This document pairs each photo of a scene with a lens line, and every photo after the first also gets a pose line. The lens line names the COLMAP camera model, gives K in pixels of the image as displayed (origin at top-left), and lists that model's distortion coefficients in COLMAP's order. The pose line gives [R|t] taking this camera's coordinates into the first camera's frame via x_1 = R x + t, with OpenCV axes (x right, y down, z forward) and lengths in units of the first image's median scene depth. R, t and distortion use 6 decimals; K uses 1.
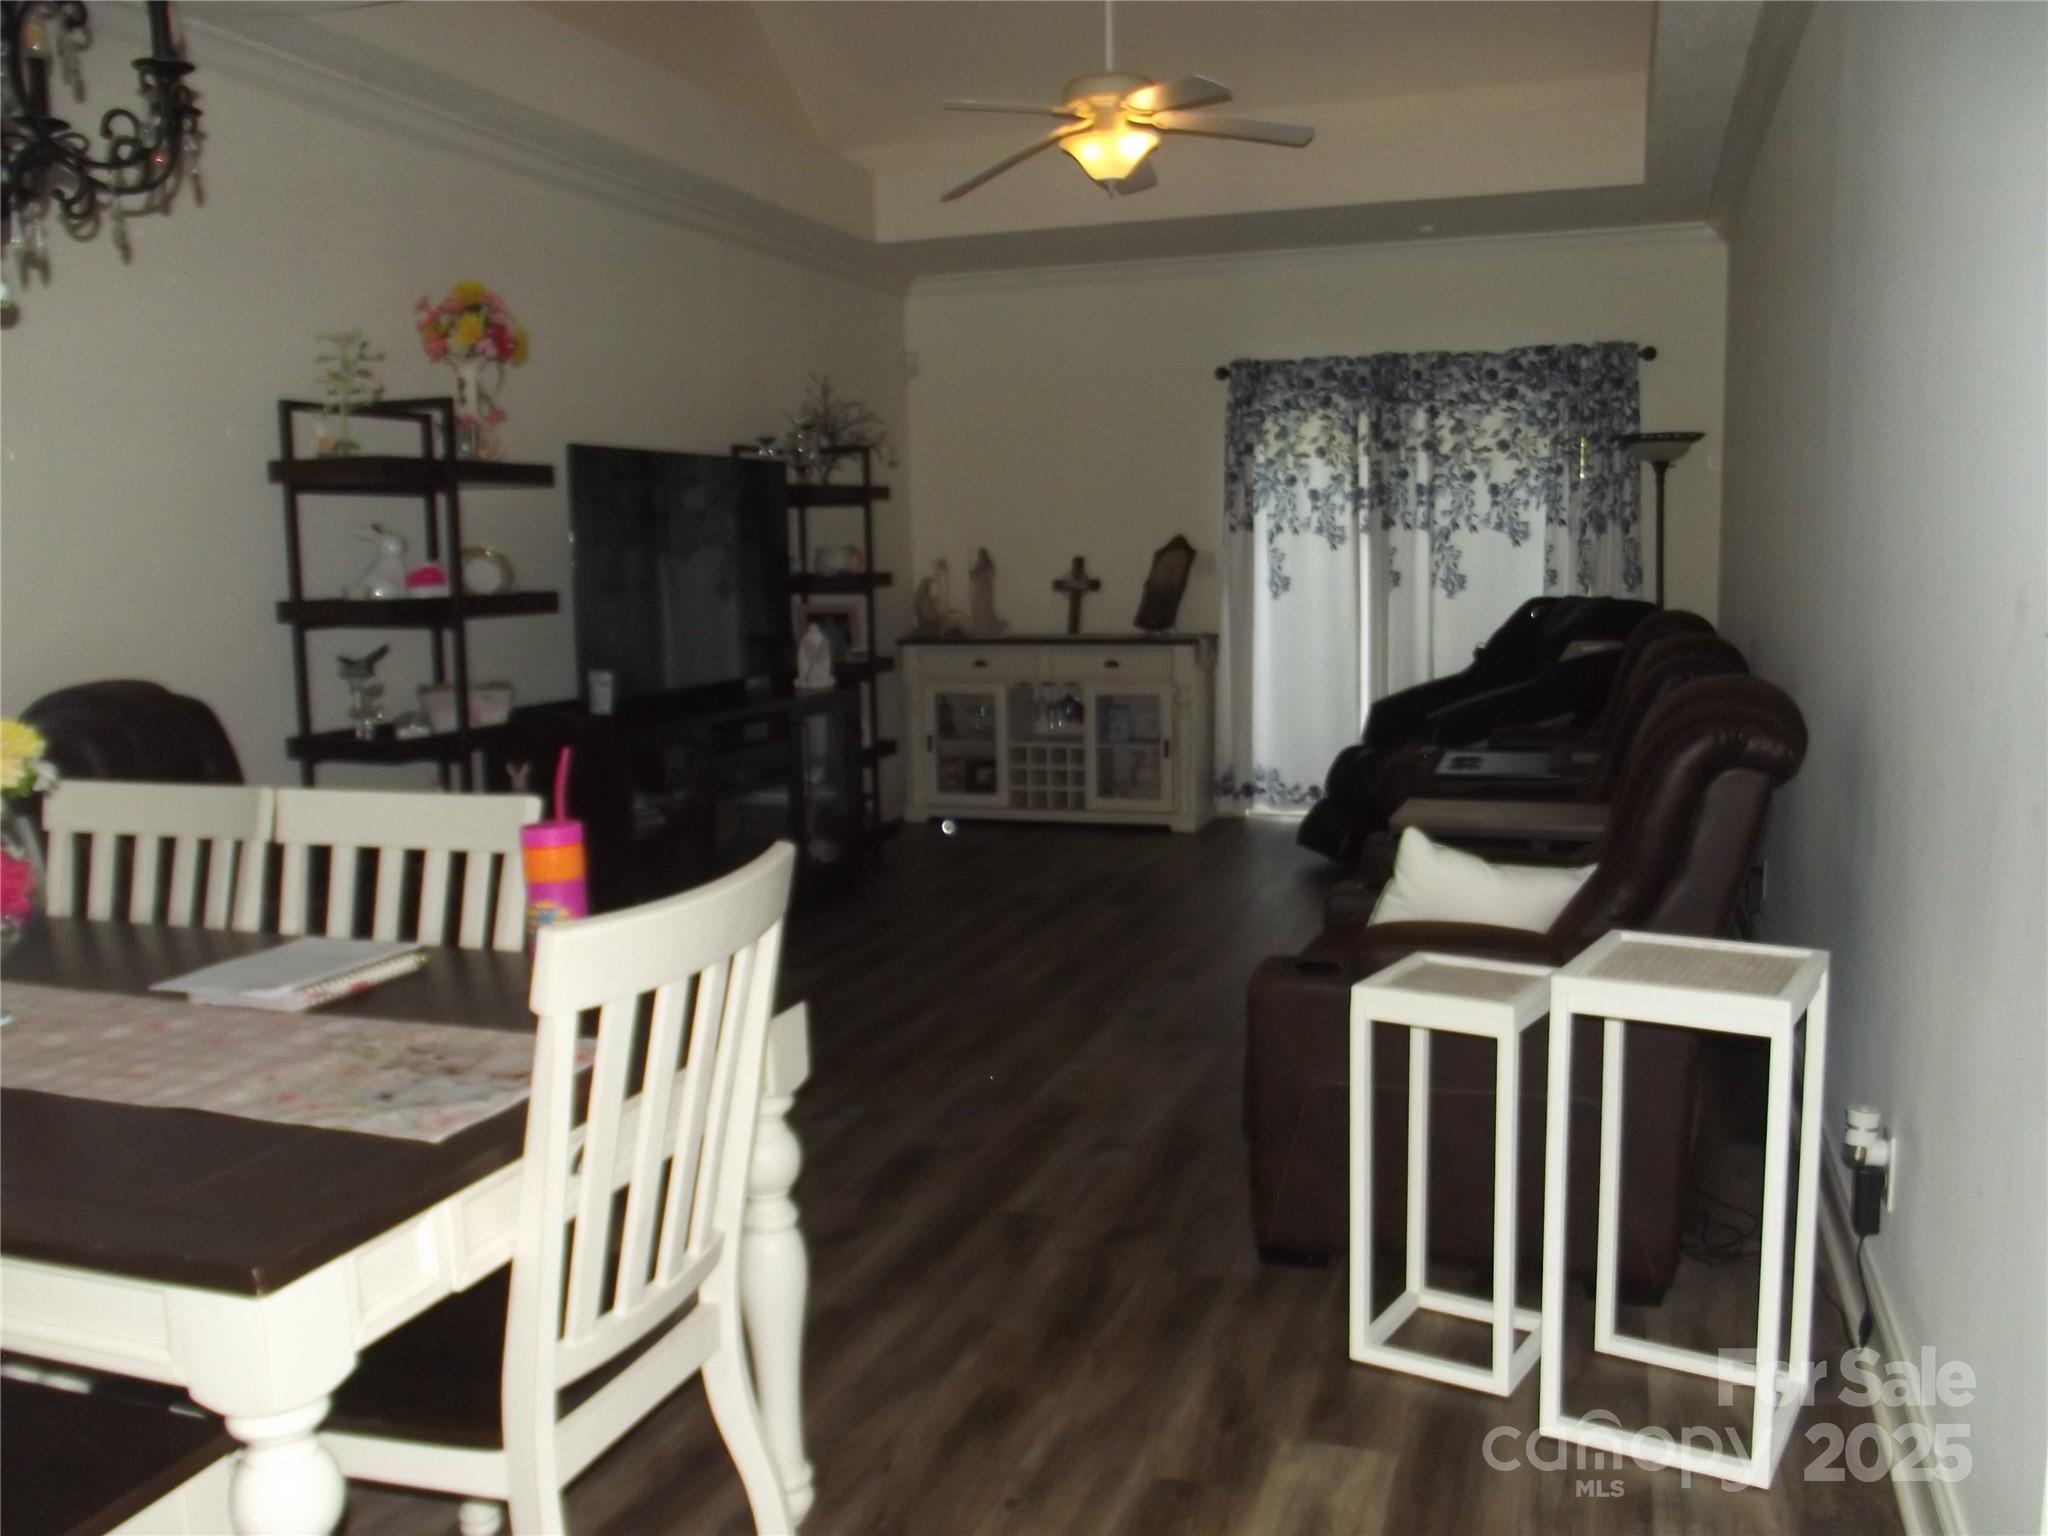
lens RADIAL K [[1721.0, 0, 1023.0], [0, 1721.0, 780.6], [0, 0, 1]] dist [-0.044481, 0.014006]
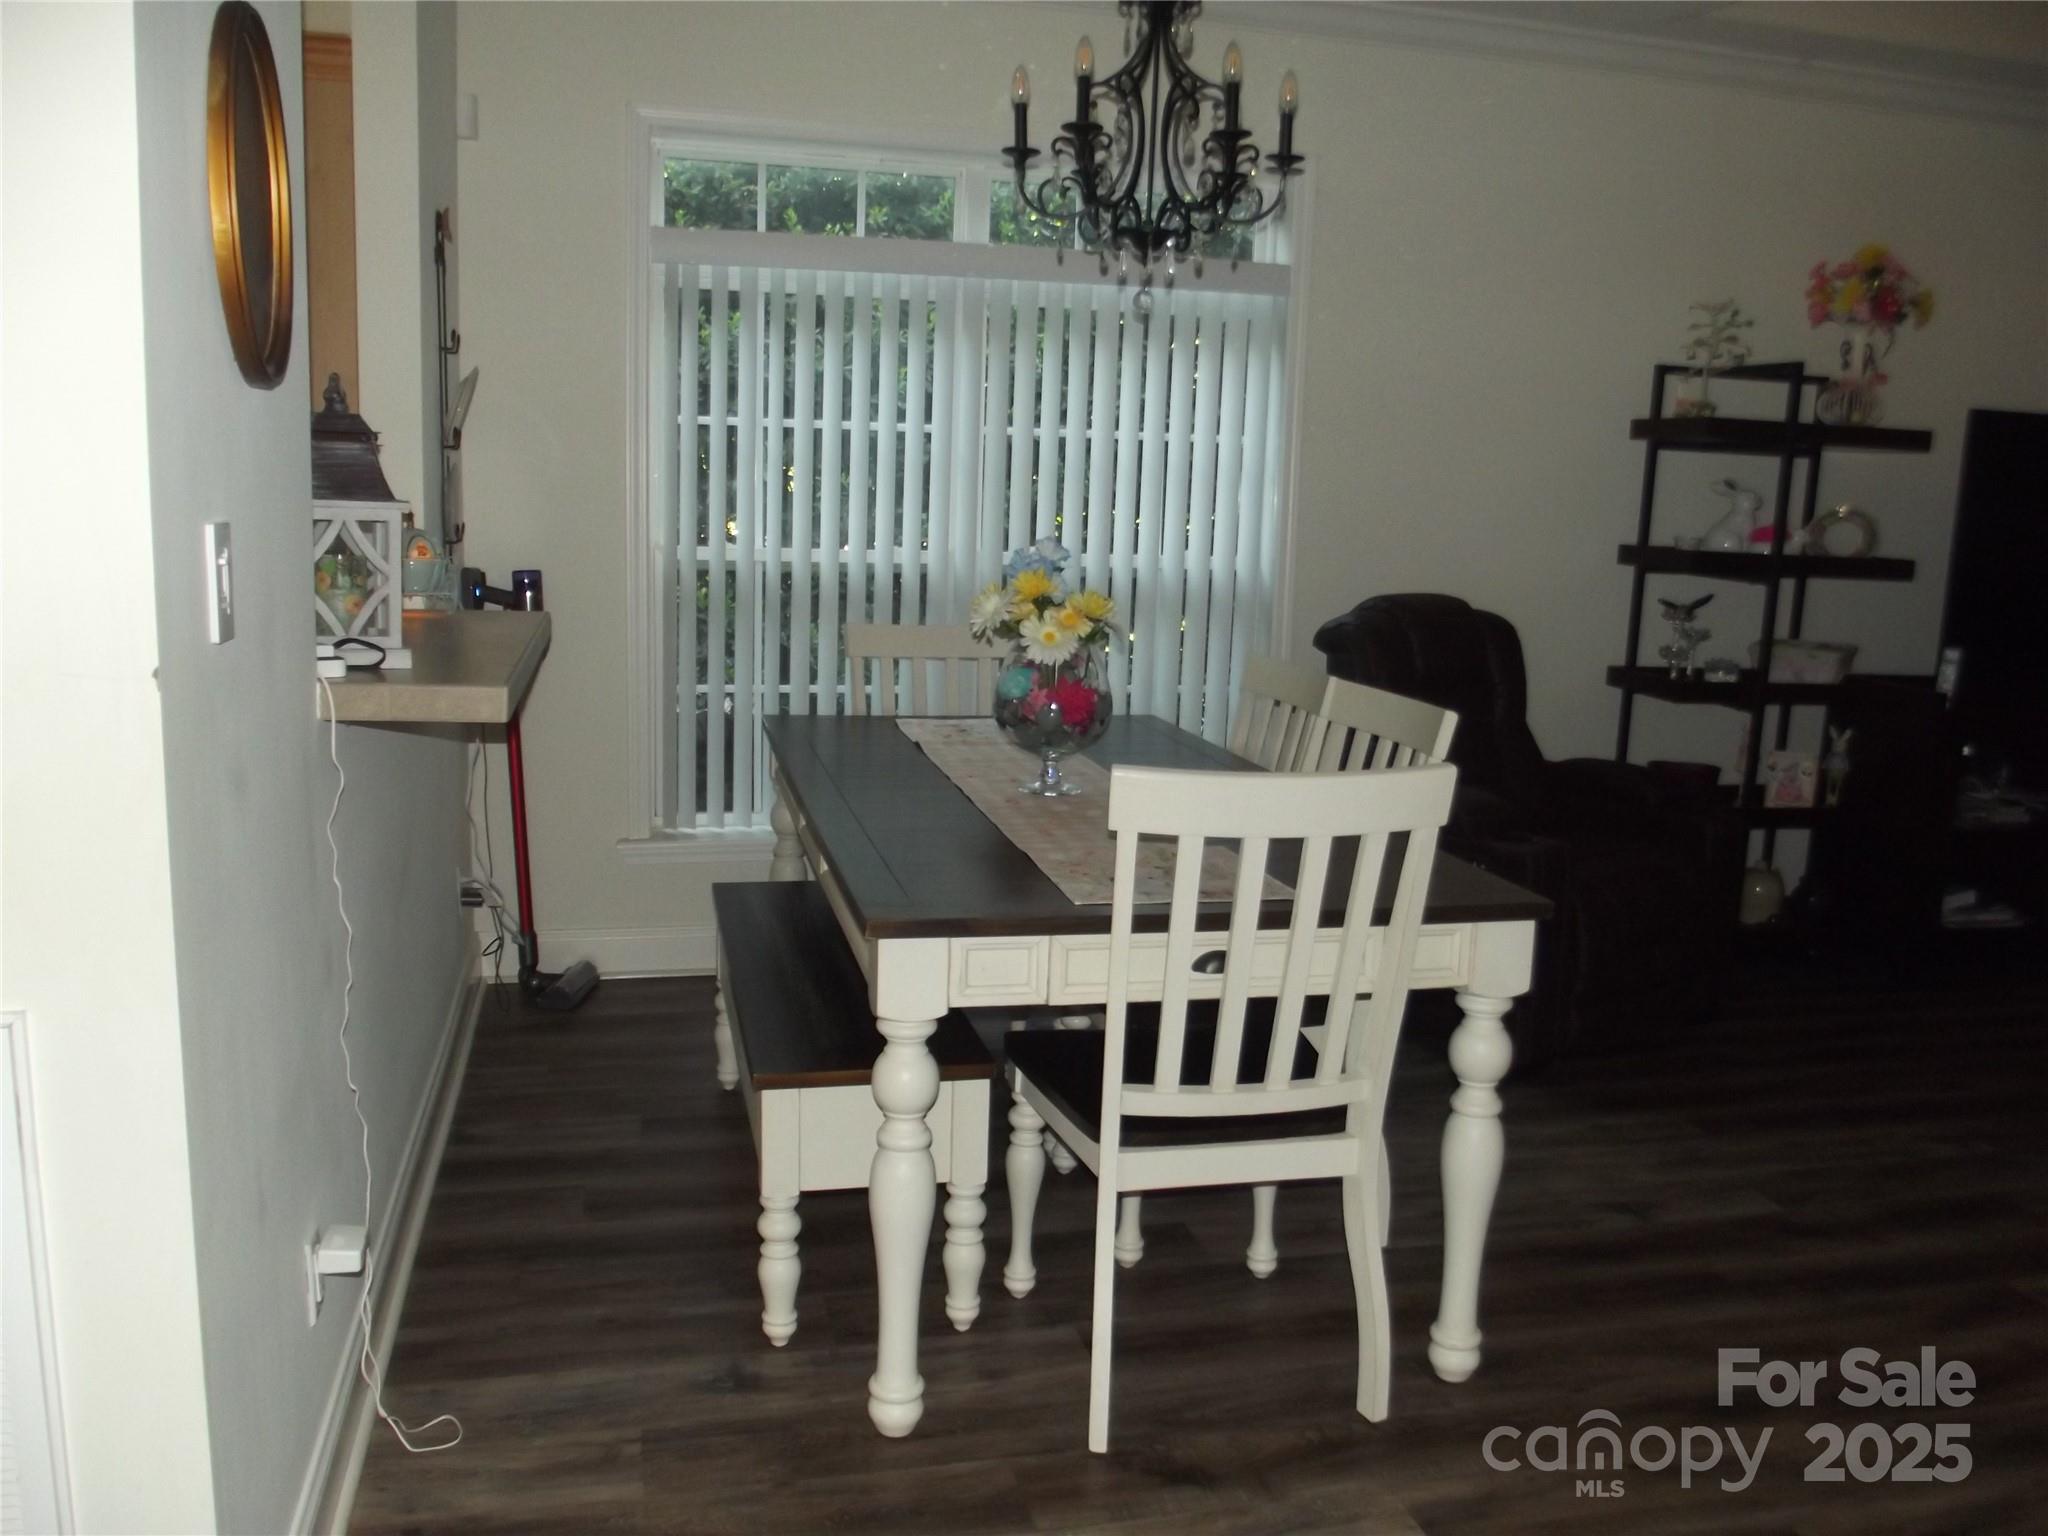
lens RADIAL K [[1679.0, 0, 1019.9], [0, 1679.0, 798.6], [0, 0, 1]] dist [-0.071273, 0.022345]
pose [[0.537598, 0.190872, -0.821313, 0.272130], [-0.160327, 0.979412, 0.122670, -0.011380], [0.827818, 0.065732, 0.557132, 0.070340]]
